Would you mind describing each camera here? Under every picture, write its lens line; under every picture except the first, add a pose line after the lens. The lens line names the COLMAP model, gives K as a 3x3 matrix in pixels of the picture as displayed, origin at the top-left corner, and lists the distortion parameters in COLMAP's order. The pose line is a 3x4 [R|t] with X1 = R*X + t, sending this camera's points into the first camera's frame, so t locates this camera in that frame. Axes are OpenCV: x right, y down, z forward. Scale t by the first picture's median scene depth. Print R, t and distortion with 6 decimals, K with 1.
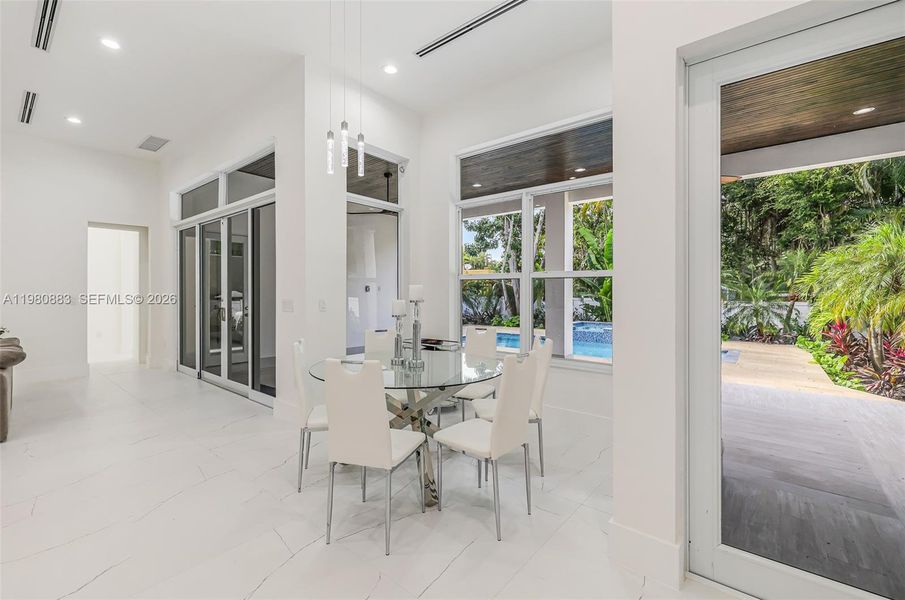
lens RADIAL K [[391.7, 0, 451.6], [0, 391.7, 293.2], [0, 0, 1]] dist [-0.001366, -0.000173]
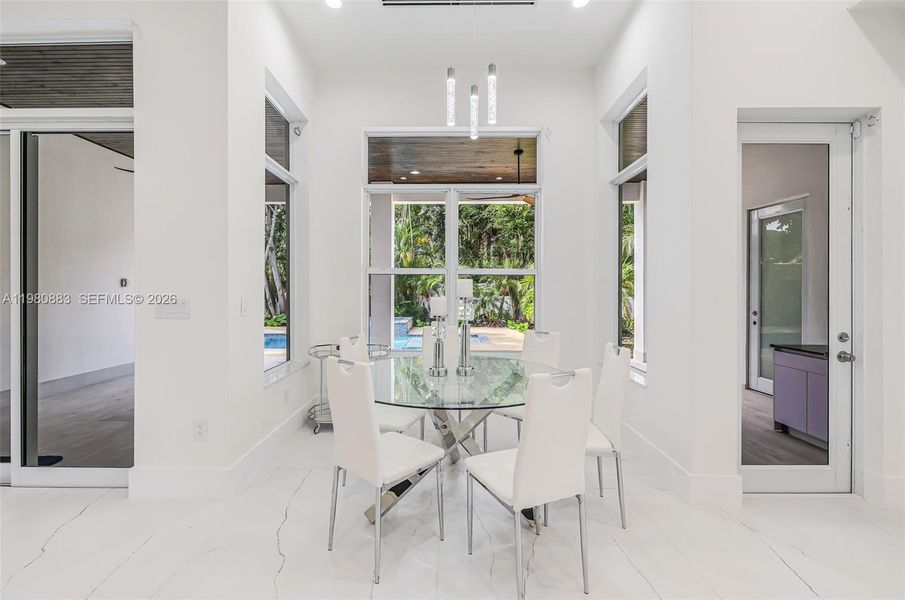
lens RADIAL K [[384.1, 0, 452.0], [0, 384.1, 286.1], [0, 0, 1]] dist [0.010670, -0.000070]
pose [[0.765941, 0.008562, 0.642854, -0.150160], [-0.003556, 0.999952, -0.009081, -0.000429], [-0.642901, 0.004669, 0.765935, 0.084561]]
